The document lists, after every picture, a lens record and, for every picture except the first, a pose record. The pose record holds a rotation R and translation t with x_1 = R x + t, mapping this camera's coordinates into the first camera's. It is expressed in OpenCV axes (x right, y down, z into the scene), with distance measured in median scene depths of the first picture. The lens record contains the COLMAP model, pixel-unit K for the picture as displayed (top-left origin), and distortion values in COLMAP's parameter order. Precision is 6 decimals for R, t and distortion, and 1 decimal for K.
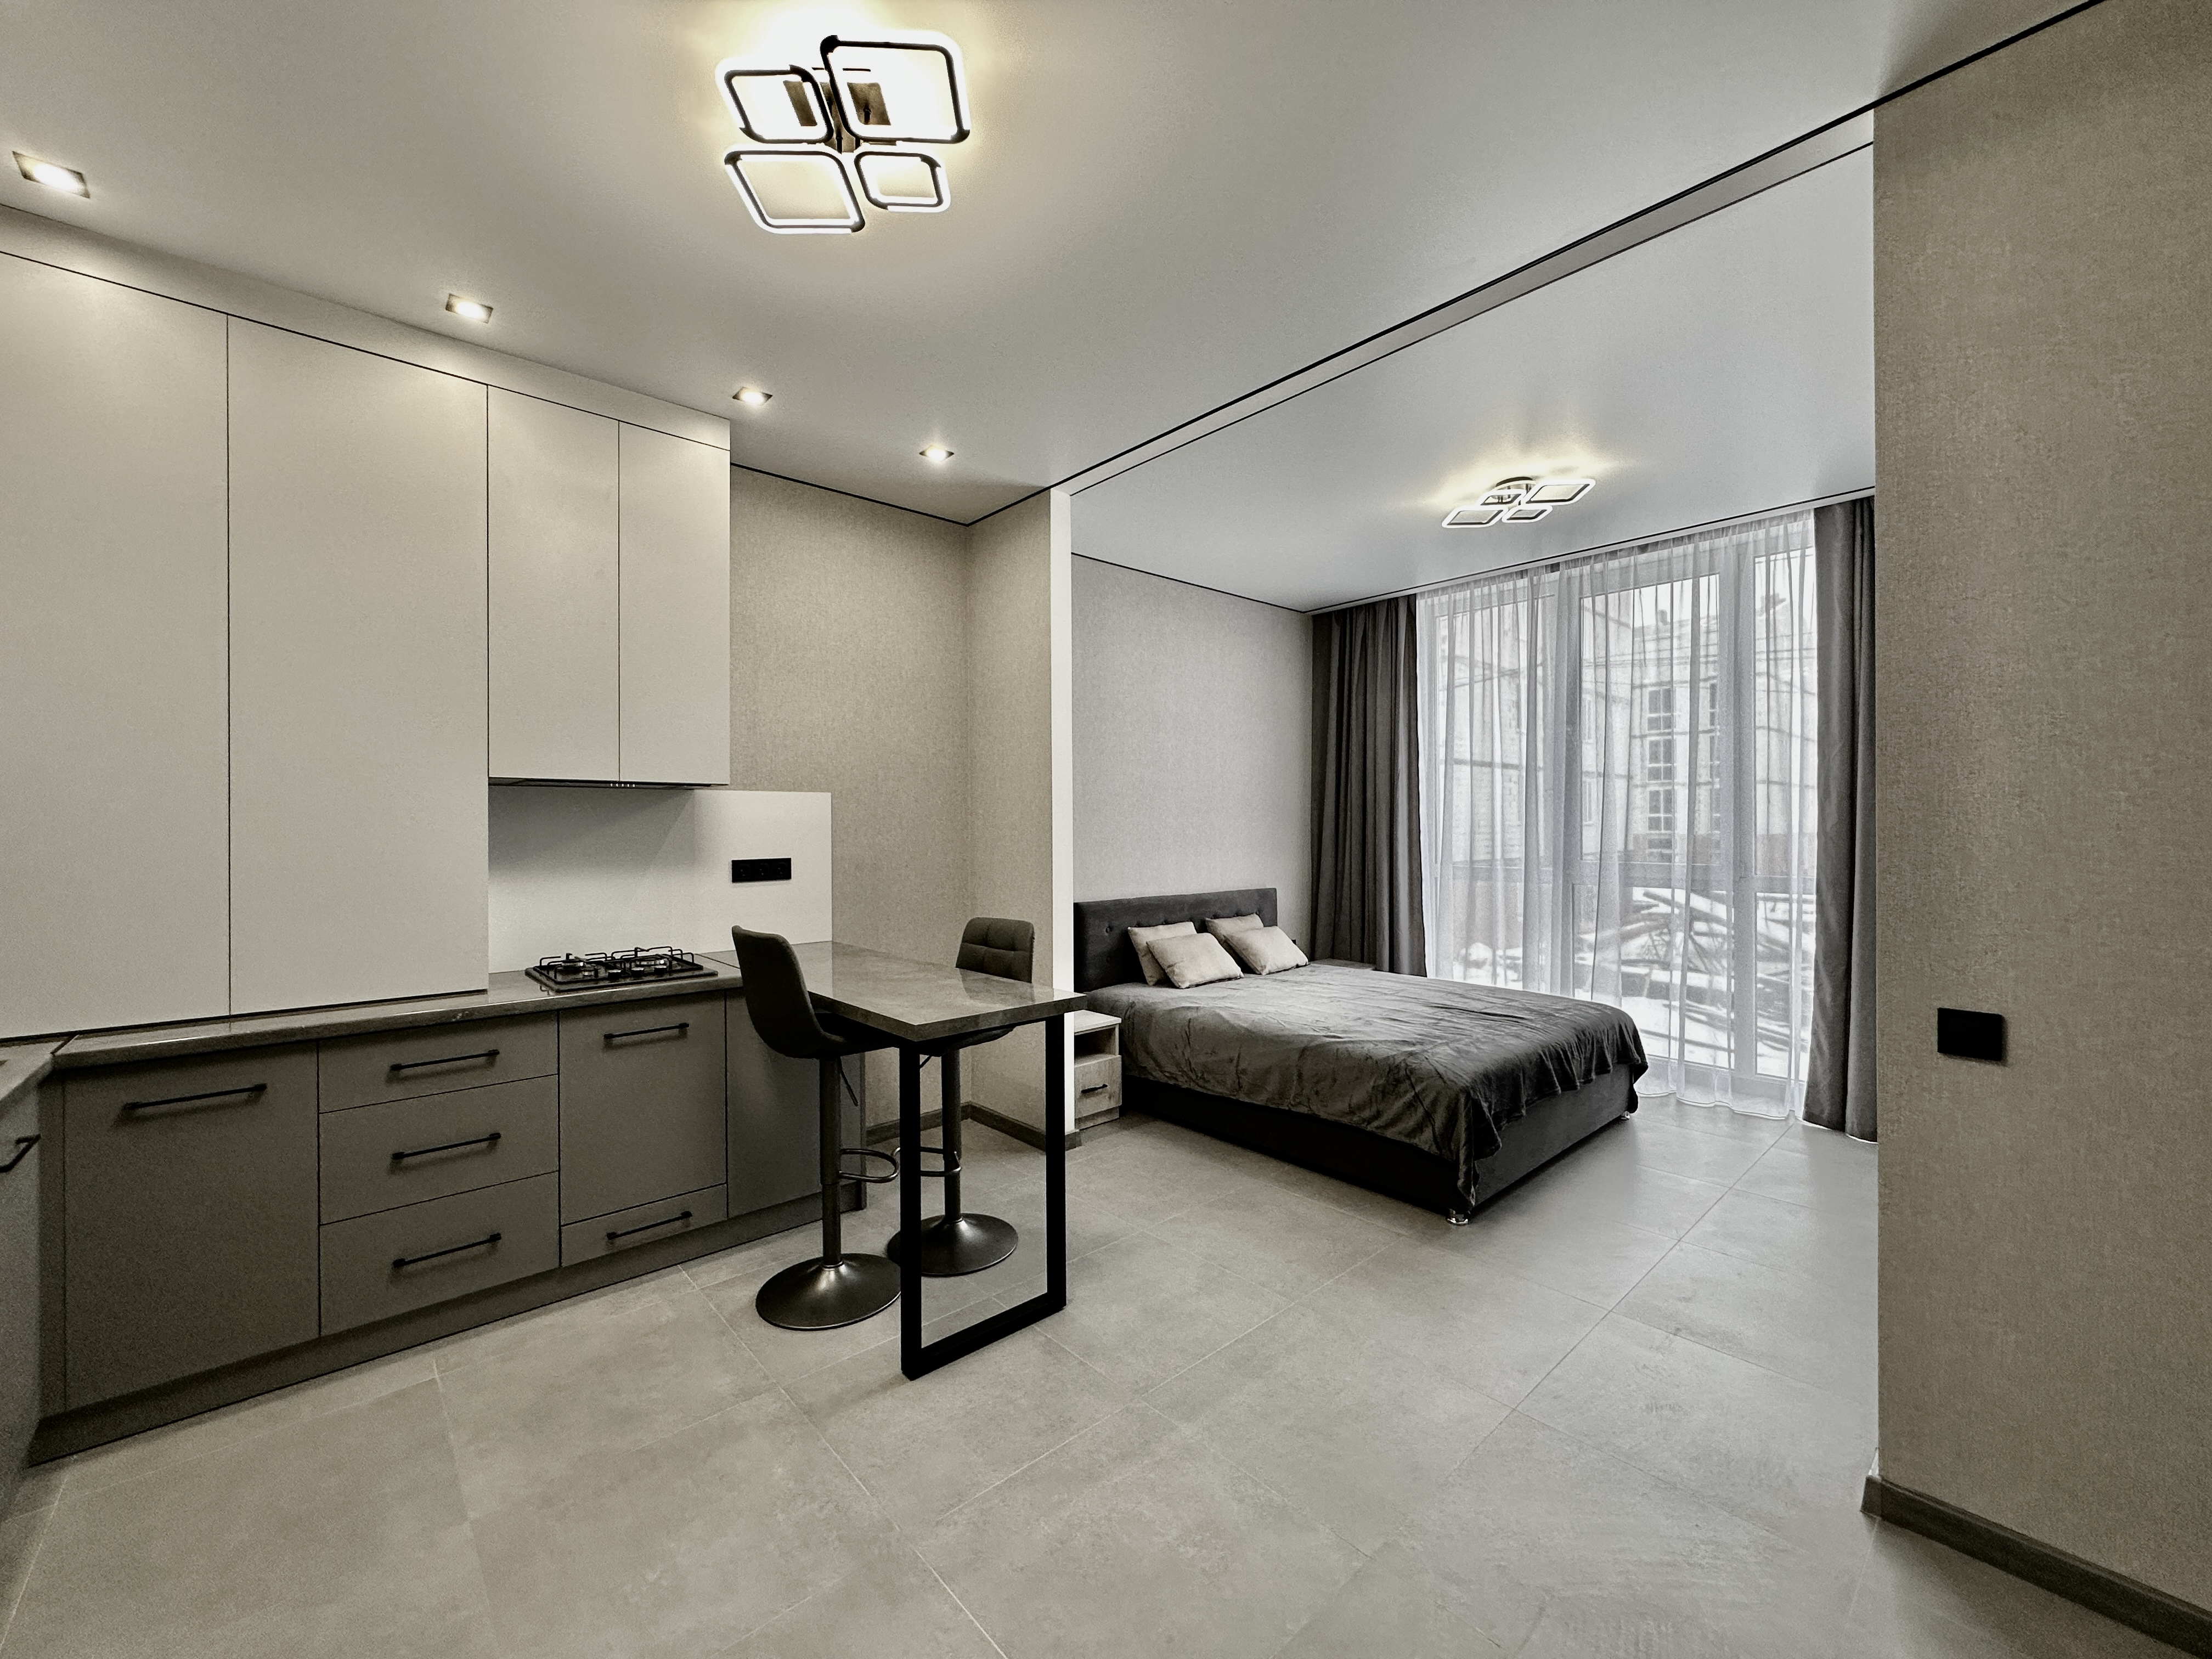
lens RADIAL K [[883.2, 0, 1106.3], [0, 883.2, 825.9], [0, 0, 1]] dist [-0.000696, 0.000012]
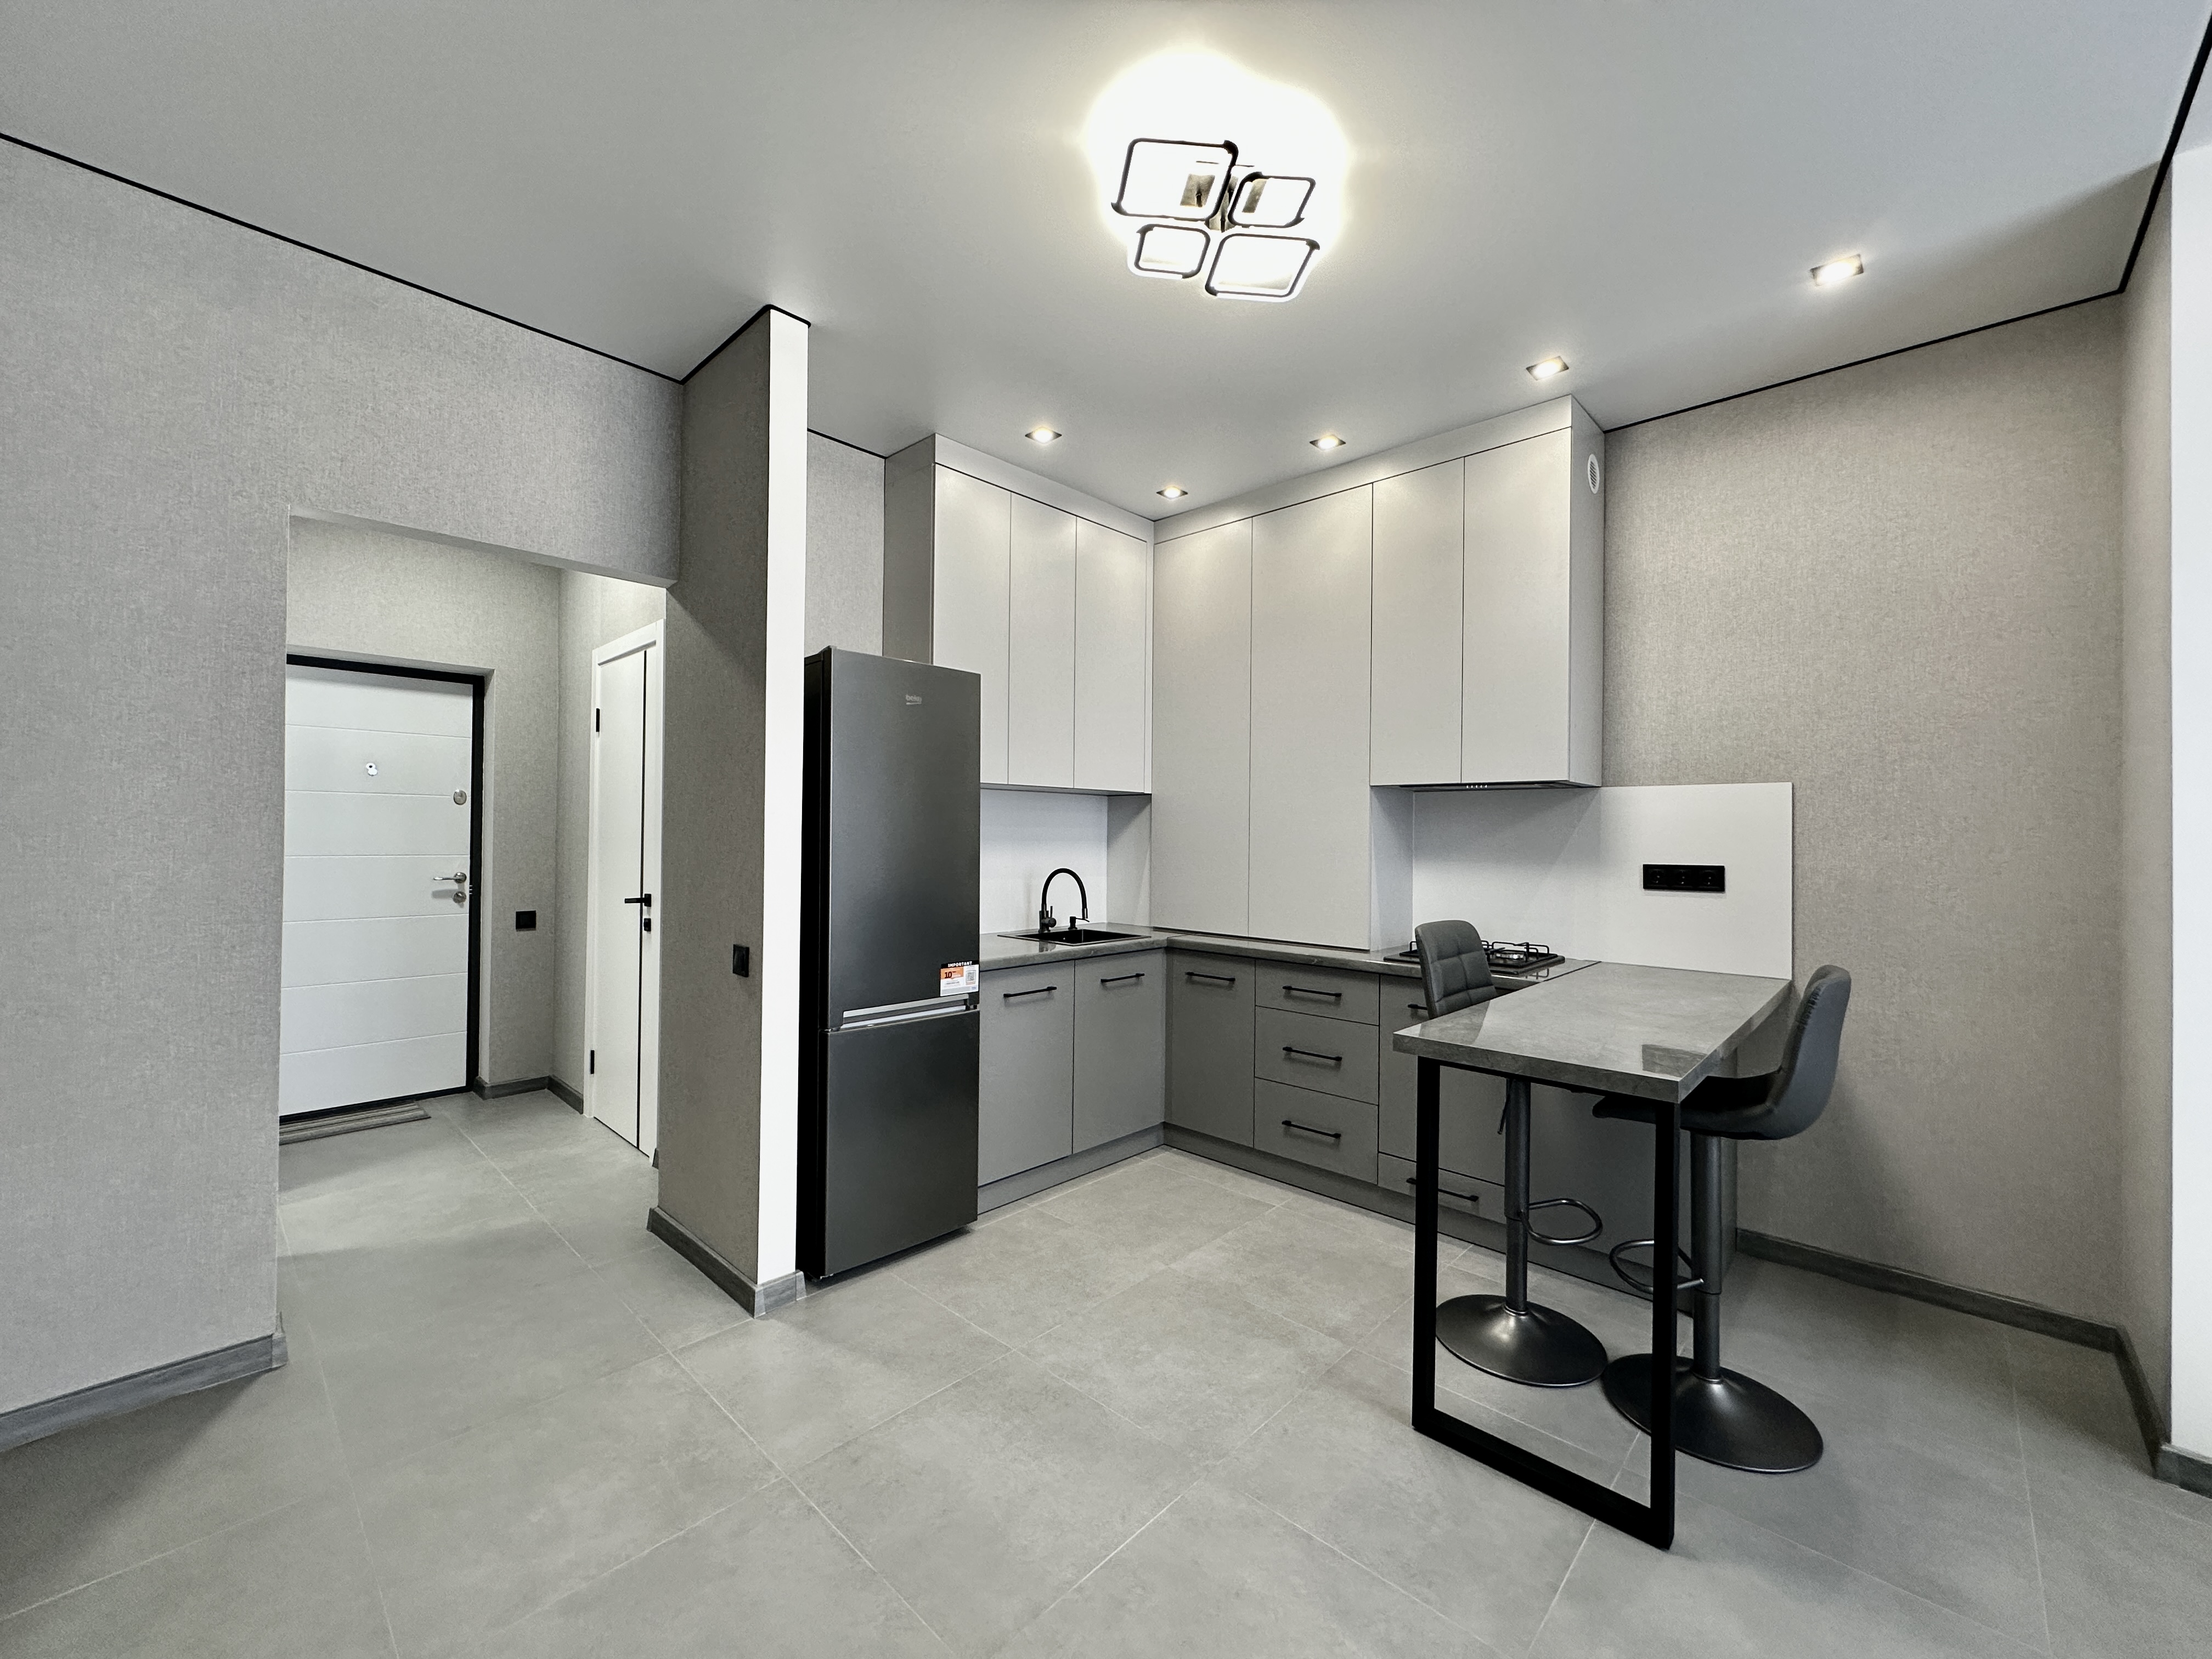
lens RADIAL K [[883.2, 0, 1106.3], [0, 883.2, 825.9], [0, 0, 1]] dist [-0.000696, 0.000012]
pose [[0.082272, -0.003324, -0.996604, 0.553582], [-0.011625, 0.999923, -0.004294, 0.013538], [0.996542, 0.011939, 0.082227, 0.506512]]
